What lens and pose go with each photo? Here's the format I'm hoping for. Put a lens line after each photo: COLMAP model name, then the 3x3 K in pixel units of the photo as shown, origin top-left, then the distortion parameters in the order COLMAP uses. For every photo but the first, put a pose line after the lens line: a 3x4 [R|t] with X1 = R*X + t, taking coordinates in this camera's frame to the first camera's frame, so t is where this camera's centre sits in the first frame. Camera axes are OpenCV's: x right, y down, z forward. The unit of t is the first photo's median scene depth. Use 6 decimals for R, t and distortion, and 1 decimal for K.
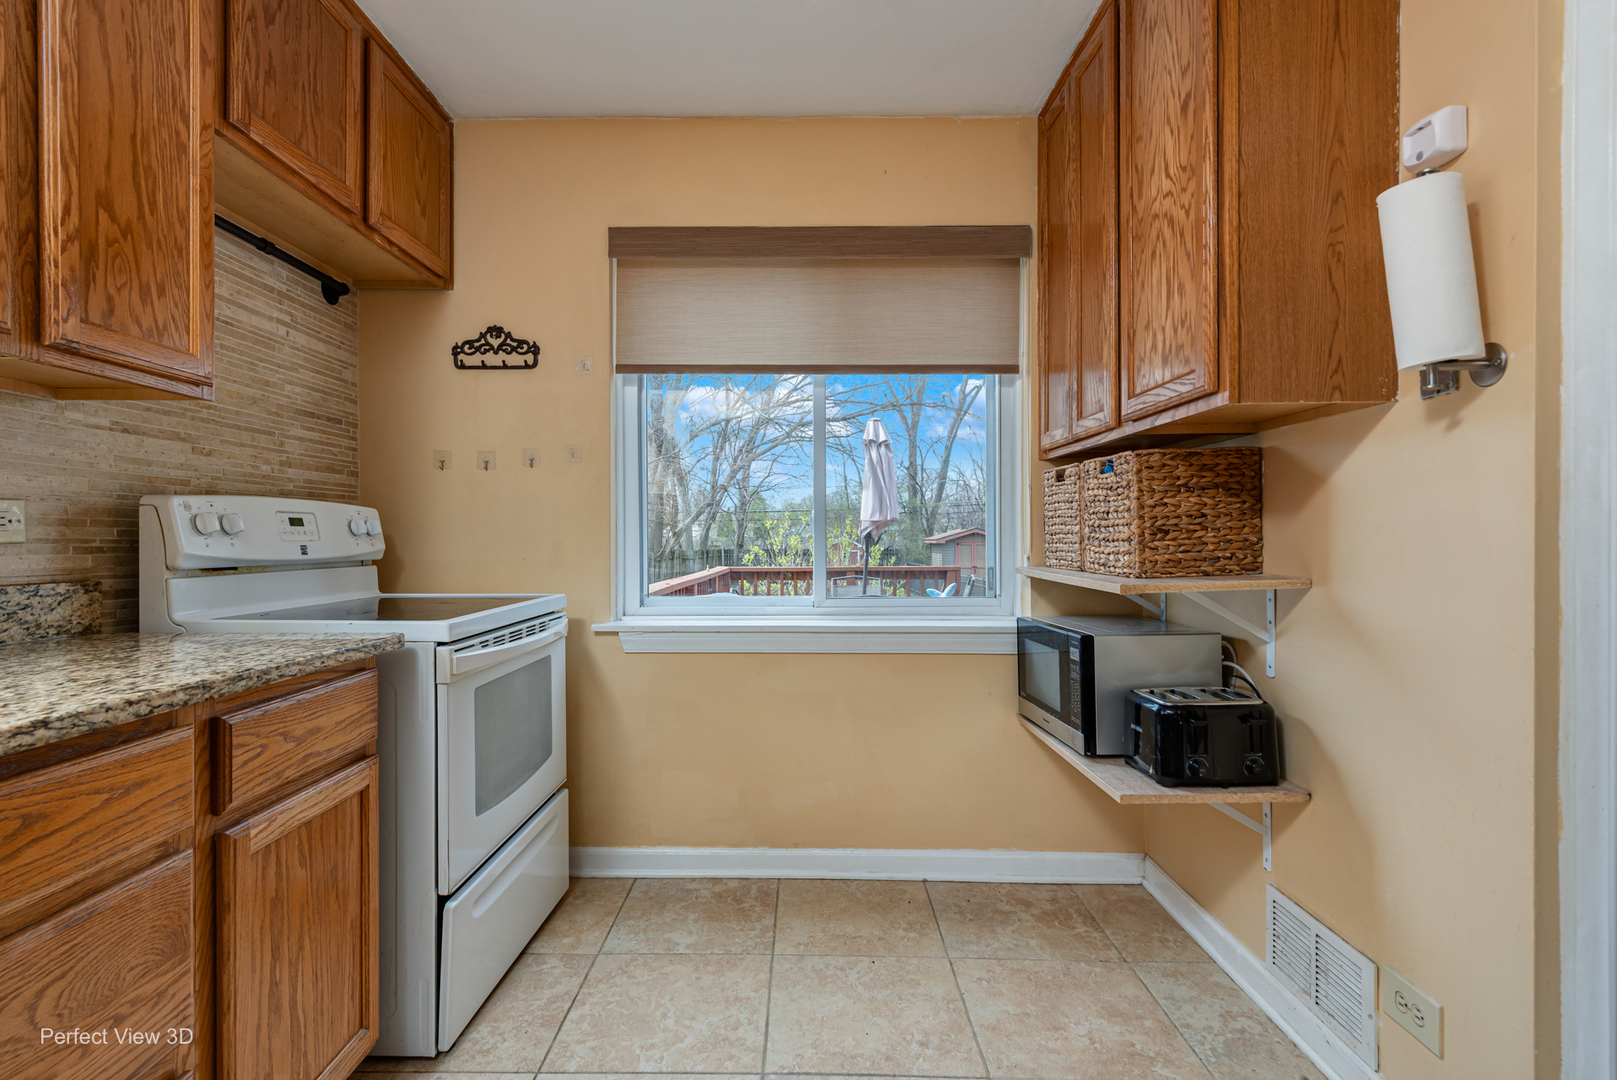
lens RADIAL K [[763.6, 0, 808.5], [0, 763.6, 540.0], [0, 0, 1]] dist [0.000033, -0.000149]
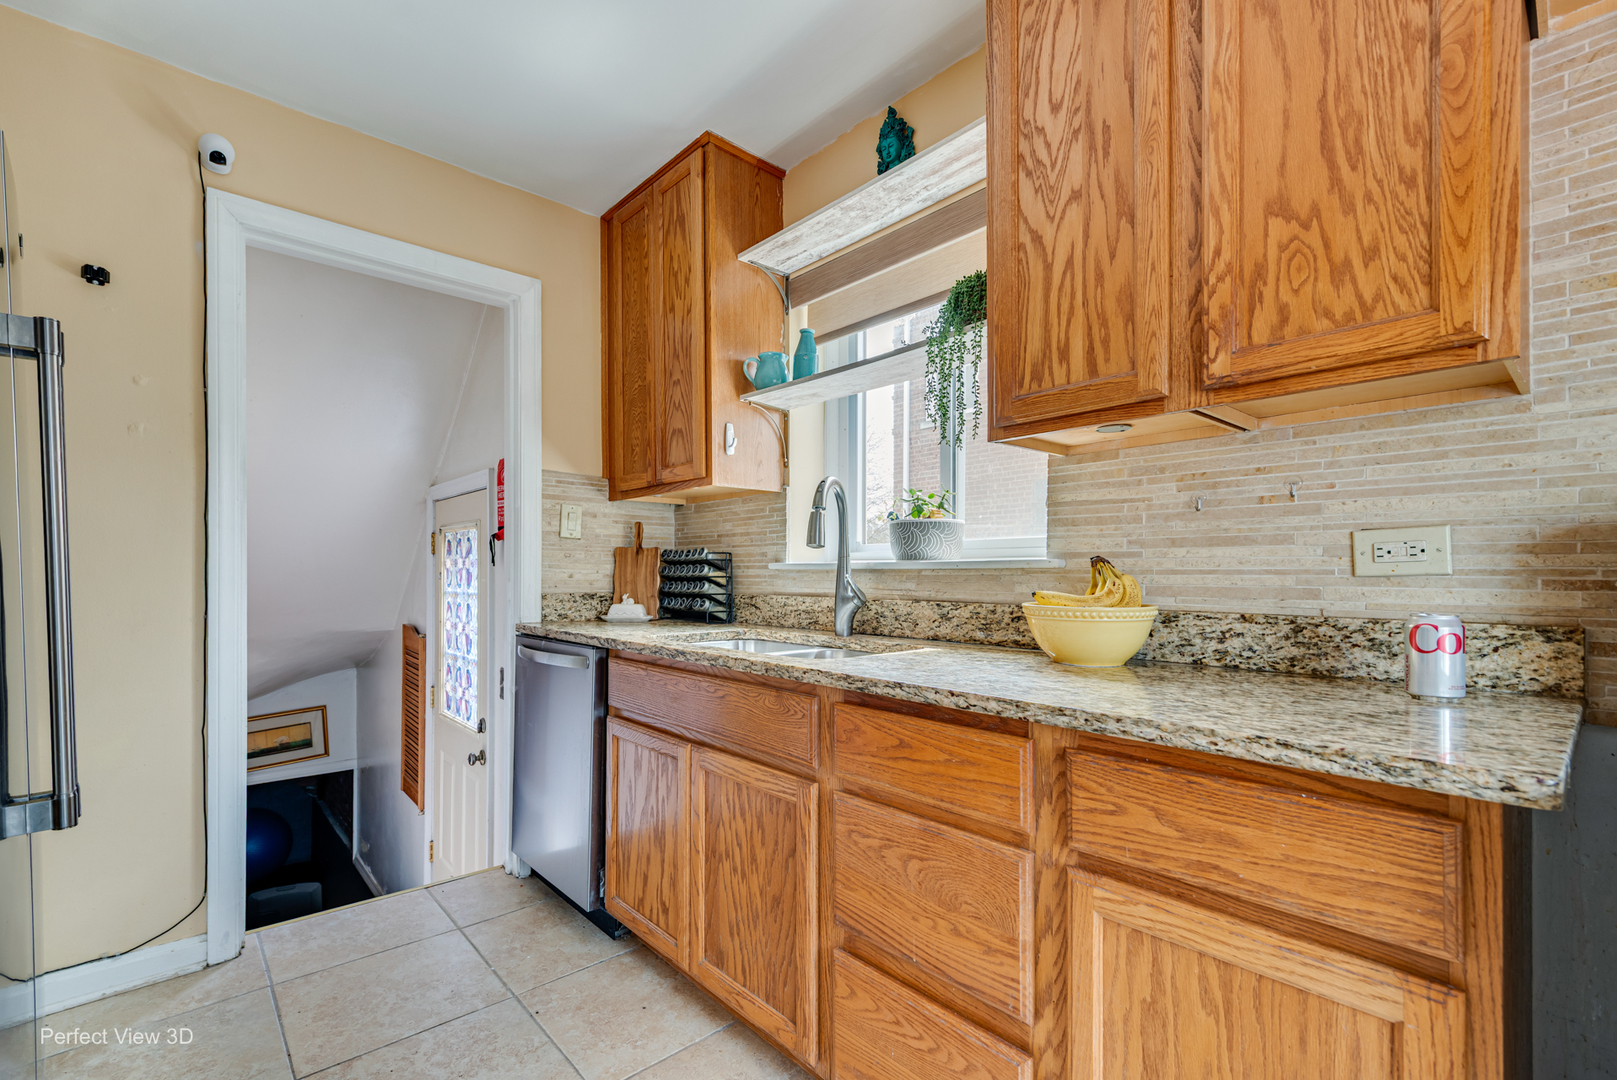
lens RADIAL K [[725.8, 0, 804.2], [0, 725.8, 576.1], [0, 0, 1]] dist [0.001621, 0.000195]
pose [[-0.751824, 0.002199, -0.659360, 0.087982], [-0.001546, 0.999986, 0.005098, 0.002460], [0.659362, 0.004852, -0.751810, 1.187681]]
